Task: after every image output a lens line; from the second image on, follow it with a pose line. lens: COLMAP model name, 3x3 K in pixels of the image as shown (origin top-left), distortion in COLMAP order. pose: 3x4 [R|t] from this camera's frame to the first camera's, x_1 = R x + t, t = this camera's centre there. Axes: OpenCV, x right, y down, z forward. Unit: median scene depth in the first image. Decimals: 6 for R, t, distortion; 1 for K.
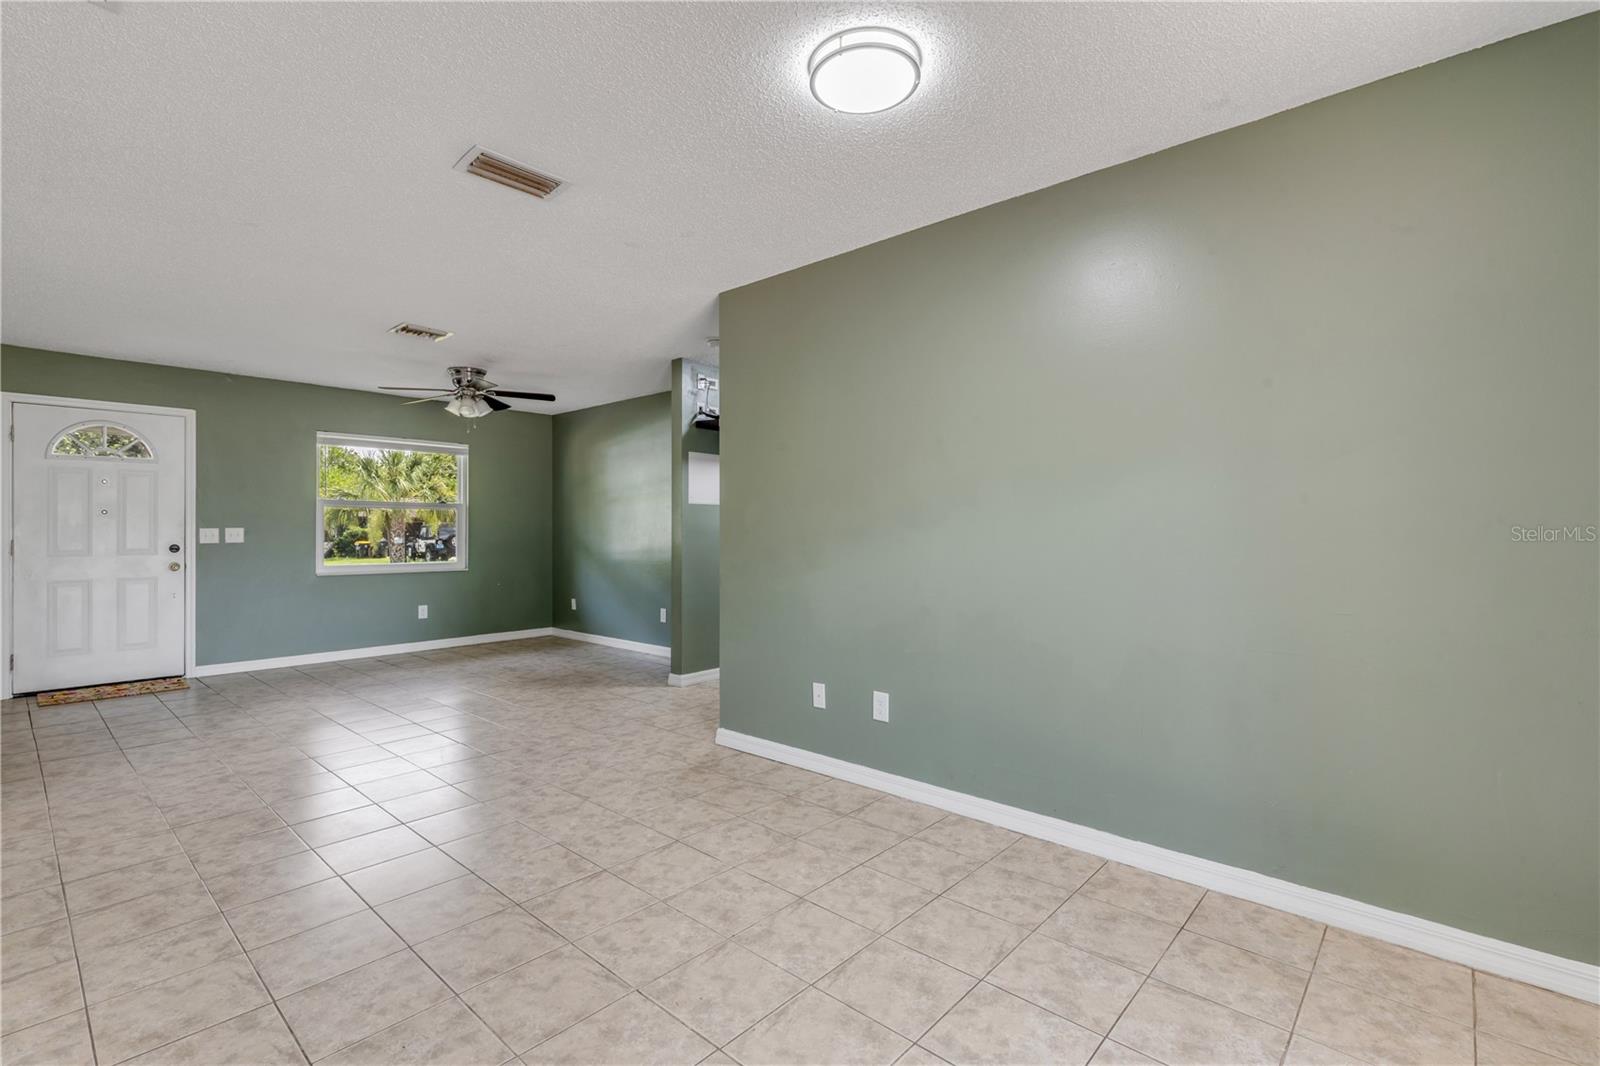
lens RADIAL K [[724.1, 0, 796.0], [0, 724.1, 531.1], [0, 0, 1]] dist [0.009072, -0.002094]
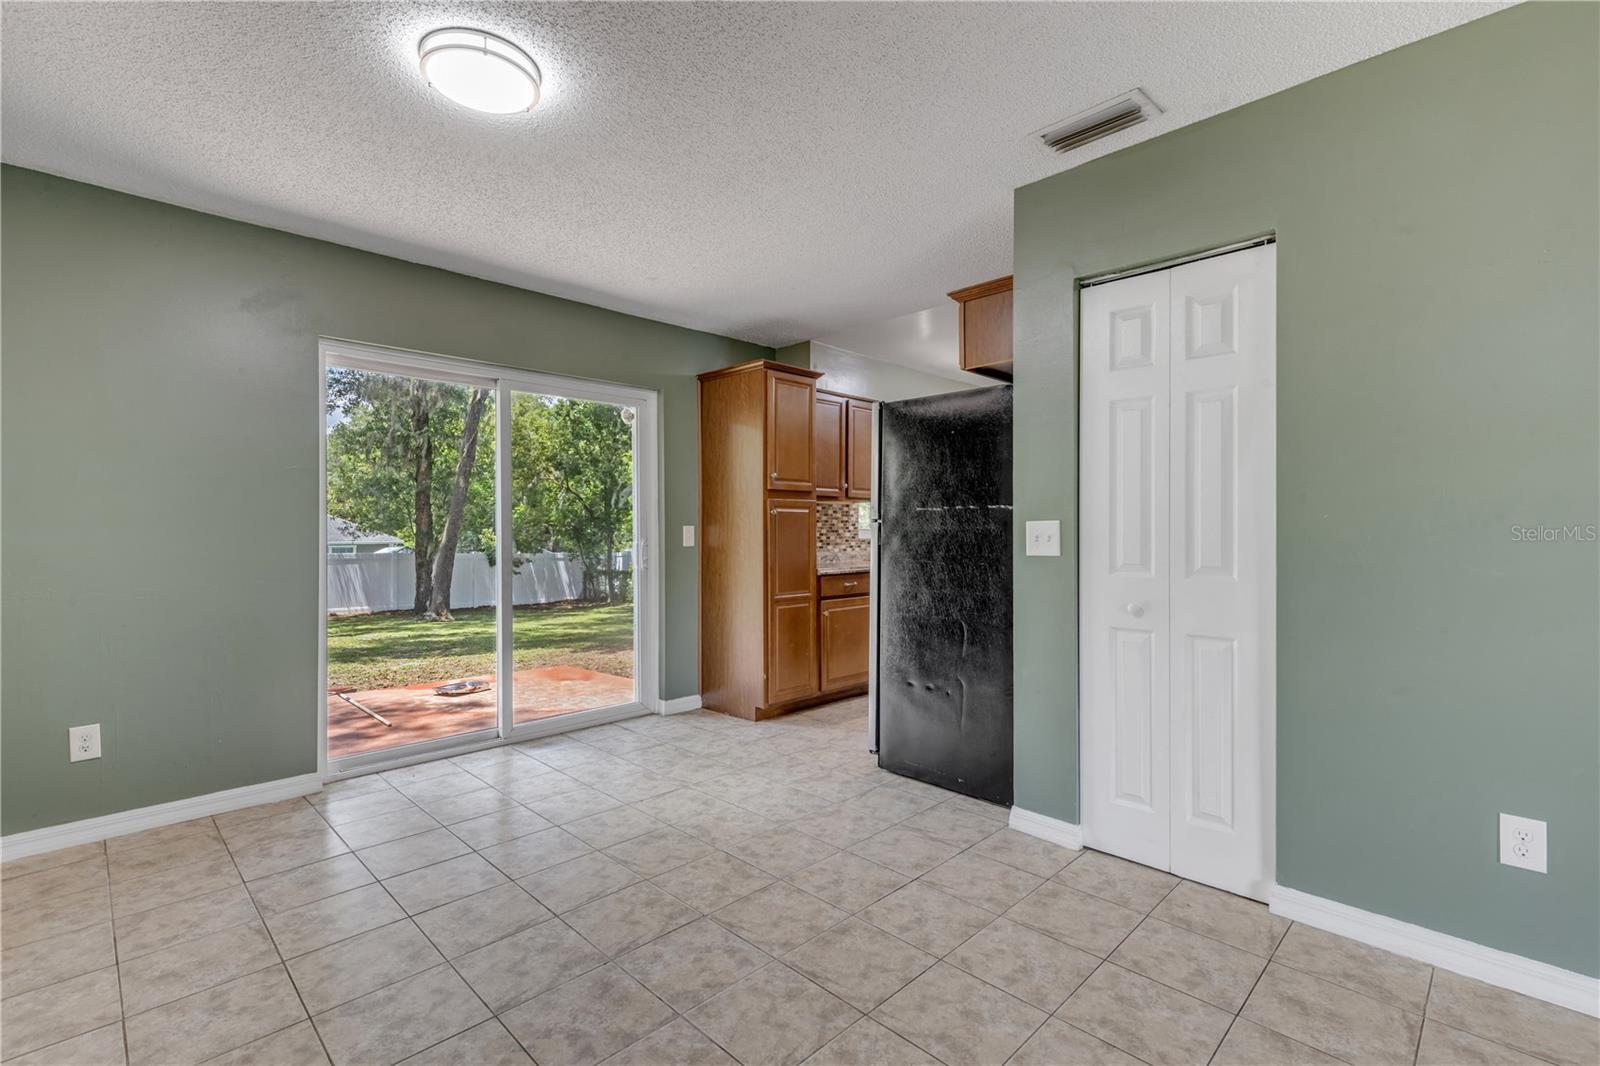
lens RADIAL K [[724.1, 0, 796.0], [0, 724.1, 531.1], [0, 0, 1]] dist [0.009072, -0.002094]
pose [[-0.998767, 0.002189, 0.049601, -0.392526], [0.002424, 0.999986, 0.004678, -0.000863], [-0.049590, 0.004792, -0.998758, 1.990875]]
